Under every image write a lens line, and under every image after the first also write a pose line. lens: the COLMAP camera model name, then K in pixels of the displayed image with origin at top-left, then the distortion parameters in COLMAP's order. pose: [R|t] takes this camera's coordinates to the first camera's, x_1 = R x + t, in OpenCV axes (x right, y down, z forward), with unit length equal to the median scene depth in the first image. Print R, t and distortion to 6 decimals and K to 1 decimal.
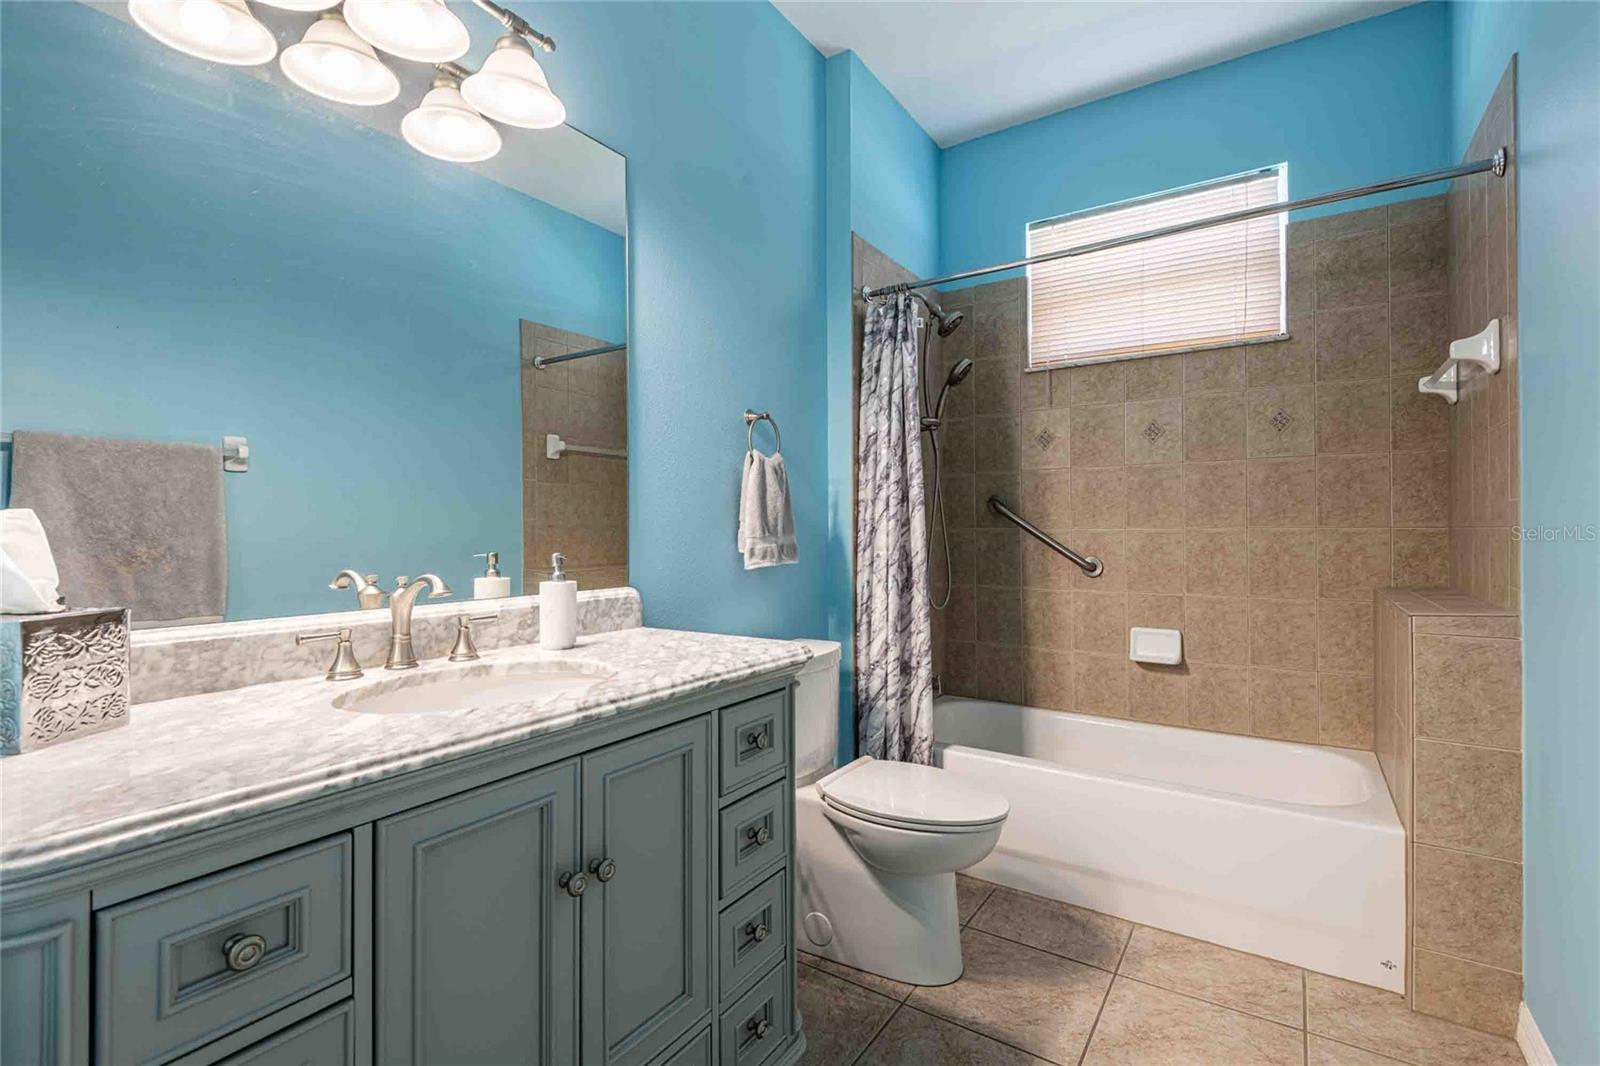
lens RADIAL K [[771.9, 0, 704.2], [0, 771.9, 530.8], [0, 0, 1]] dist [0.030735, -0.018718]
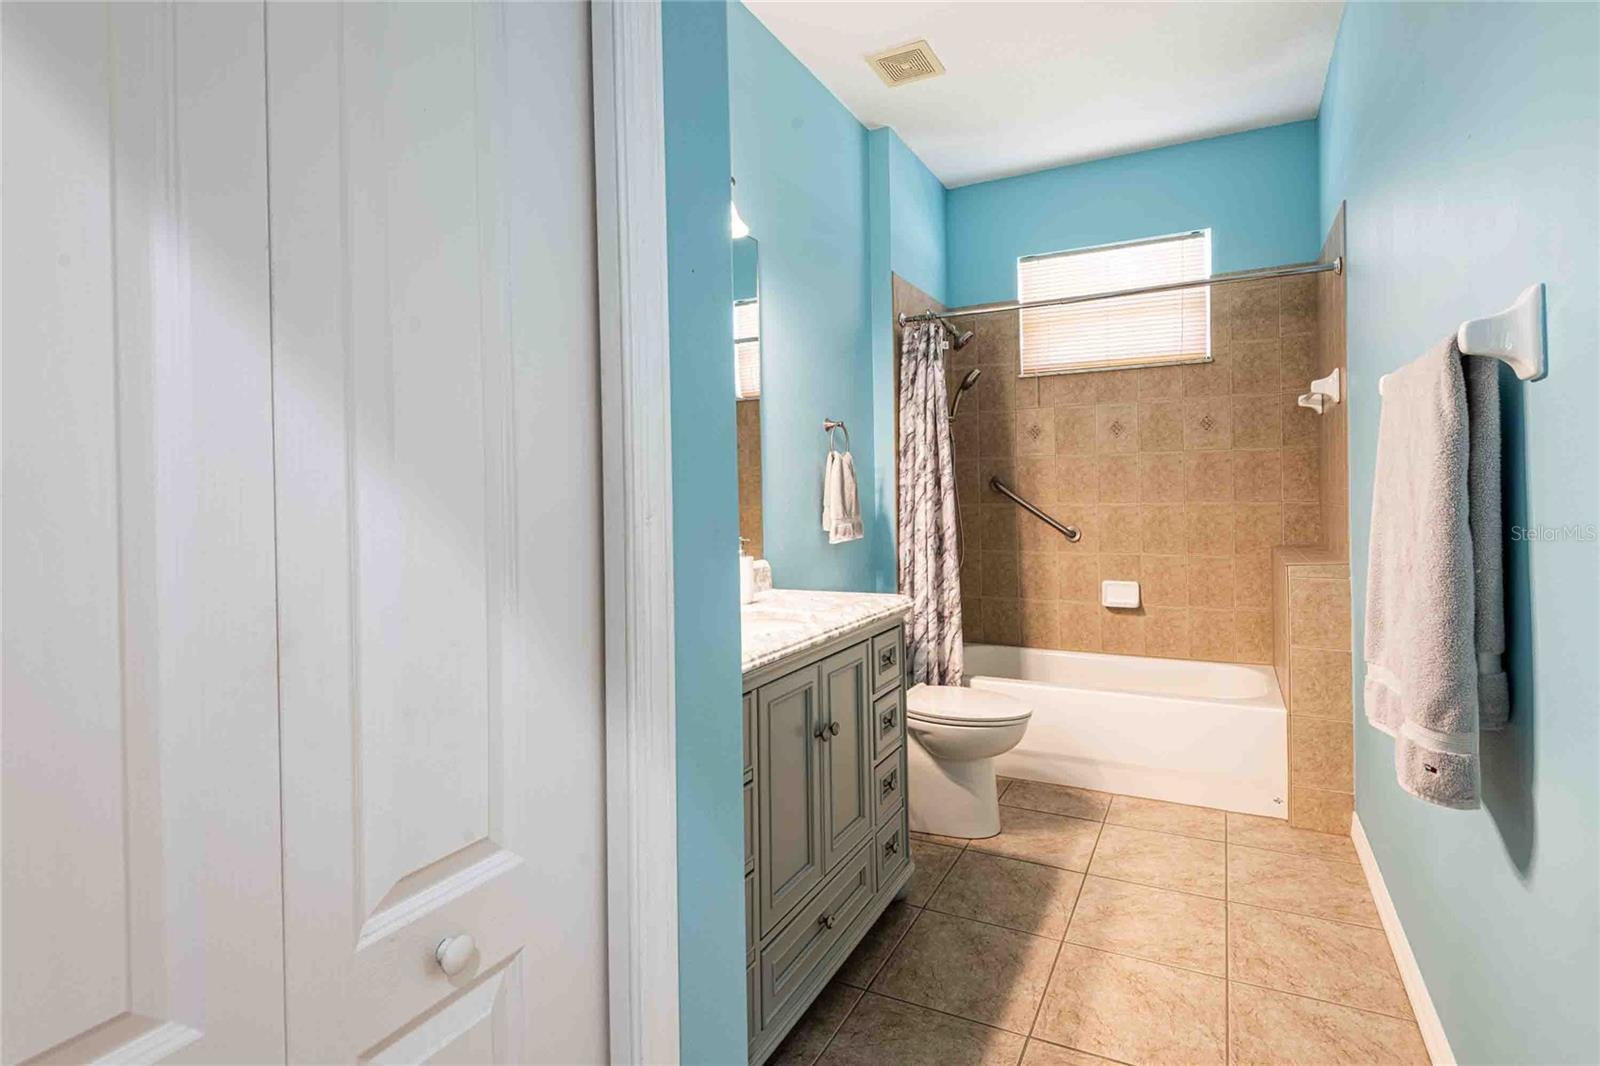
lens RADIAL K [[727.0, 0, 809.7], [0, 727.0, 509.2], [0, 0, 1]] dist [0.037442, -0.021323]
pose [[0.990717, -0.016656, 0.134914, -0.113837], [0.015558, 0.999837, 0.009184, -0.015507], [-0.135045, -0.007000, 0.990815, -0.162263]]
